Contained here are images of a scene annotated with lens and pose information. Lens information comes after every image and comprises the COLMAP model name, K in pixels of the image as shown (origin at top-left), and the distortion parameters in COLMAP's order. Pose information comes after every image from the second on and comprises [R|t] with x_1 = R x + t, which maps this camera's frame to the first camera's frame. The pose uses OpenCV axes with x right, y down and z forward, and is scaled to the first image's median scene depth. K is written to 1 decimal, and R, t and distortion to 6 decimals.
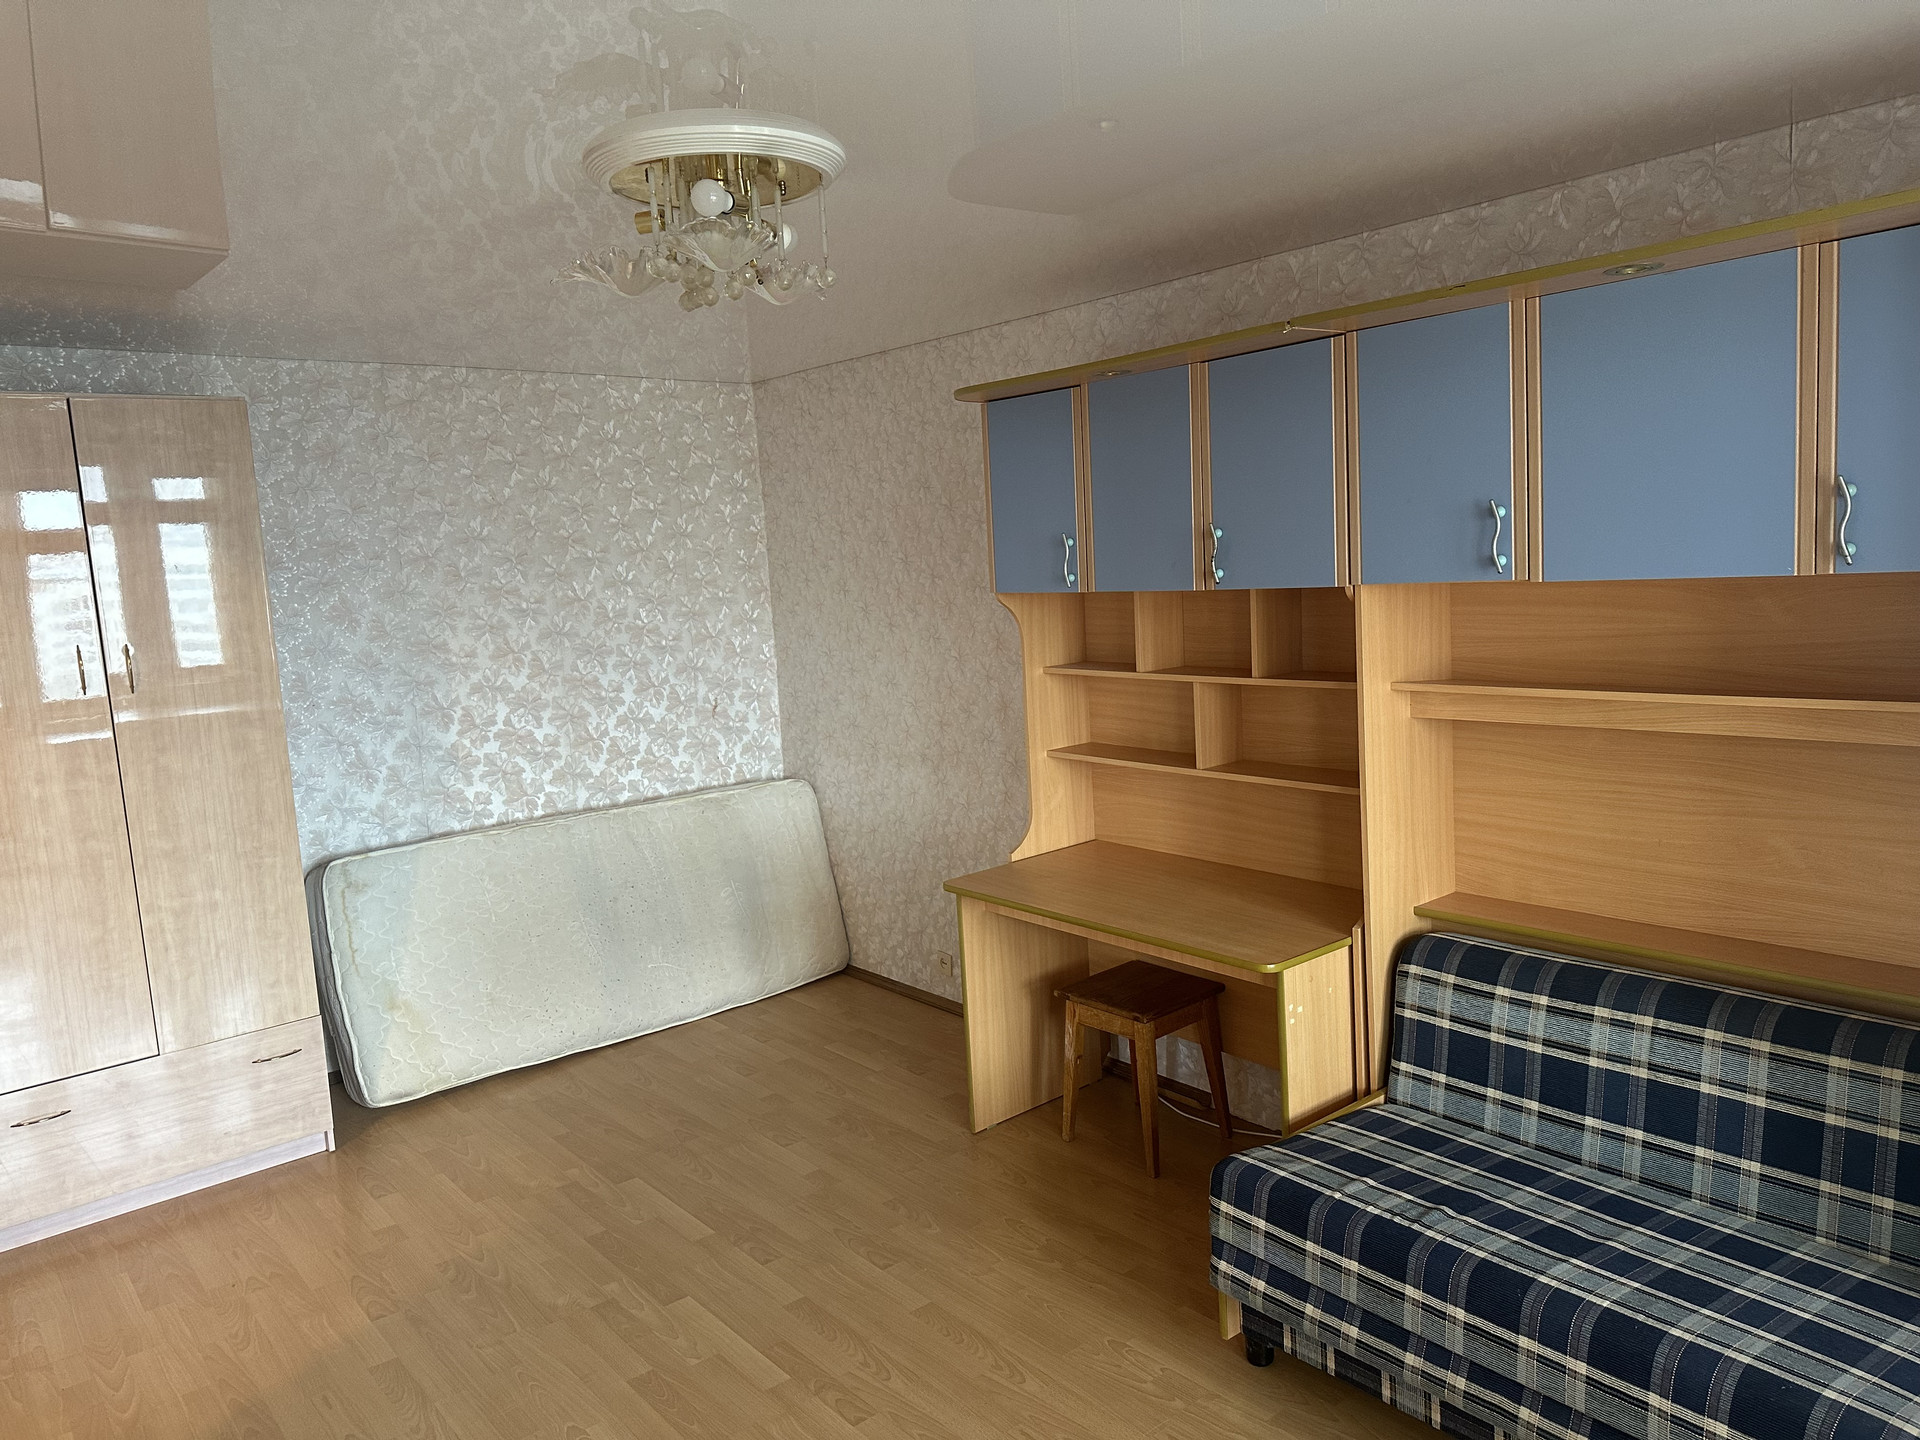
lens RADIAL K [[1317.7, 0, 961.6], [0, 1317.7, 712.0], [0, 0, 1]] dist [0.006047, -0.018547]
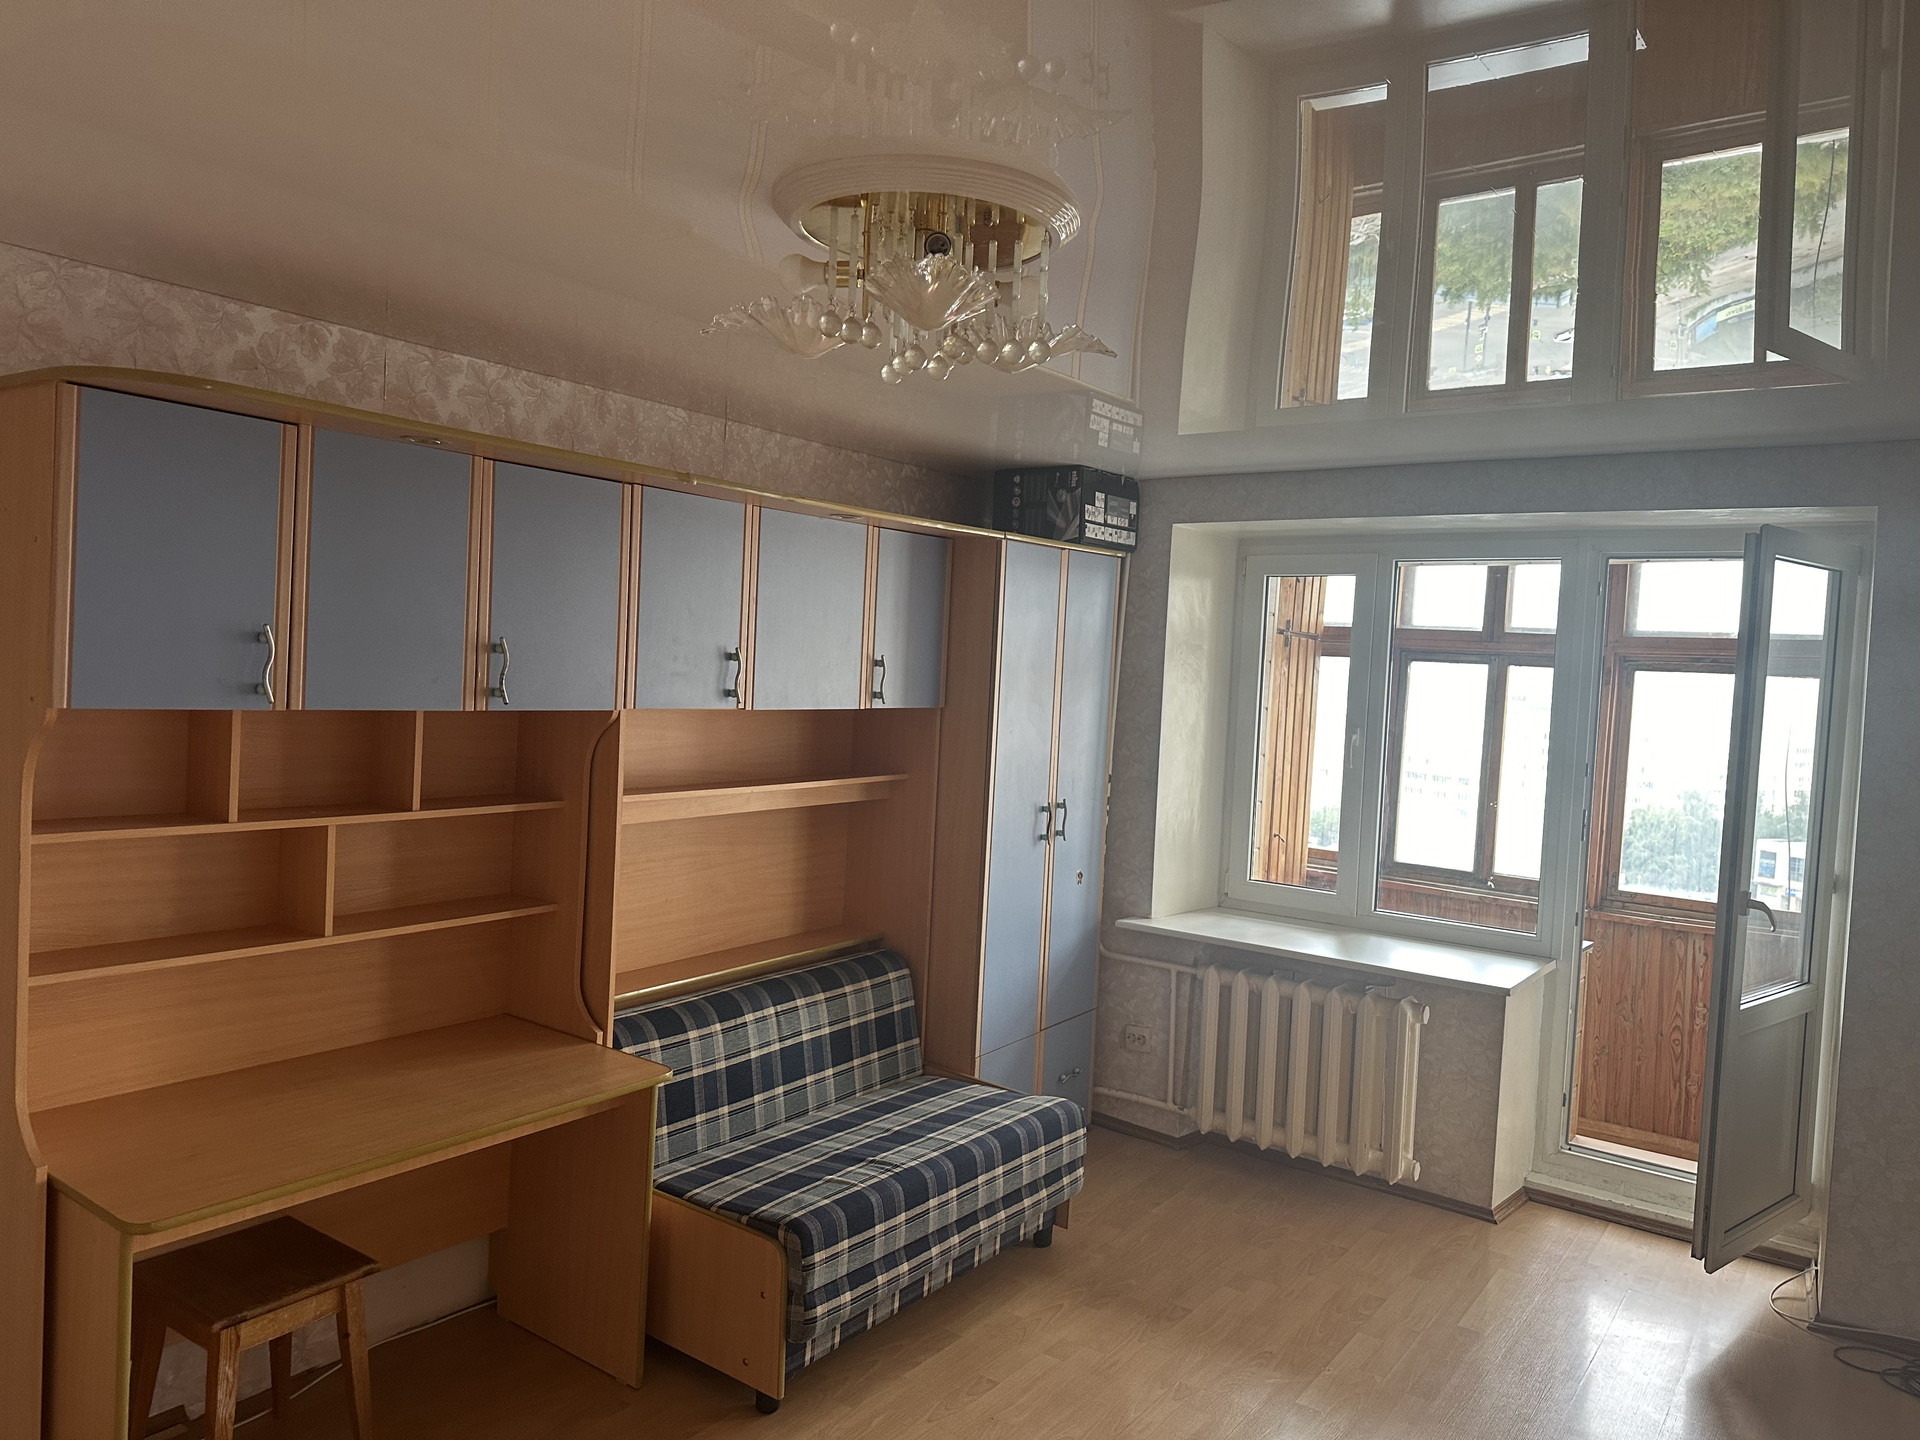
lens RADIAL K [[1317.7, 0, 951.9], [0, 1317.7, 717.5], [0, 0, 1]] dist [0.006047, -0.018547]
pose [[-0.241294, 0.000388, 0.970452, -0.454057], [0.078230, 0.996753, 0.019052, -0.048633], [-0.967294, 0.080516, -0.240541, 0.549409]]
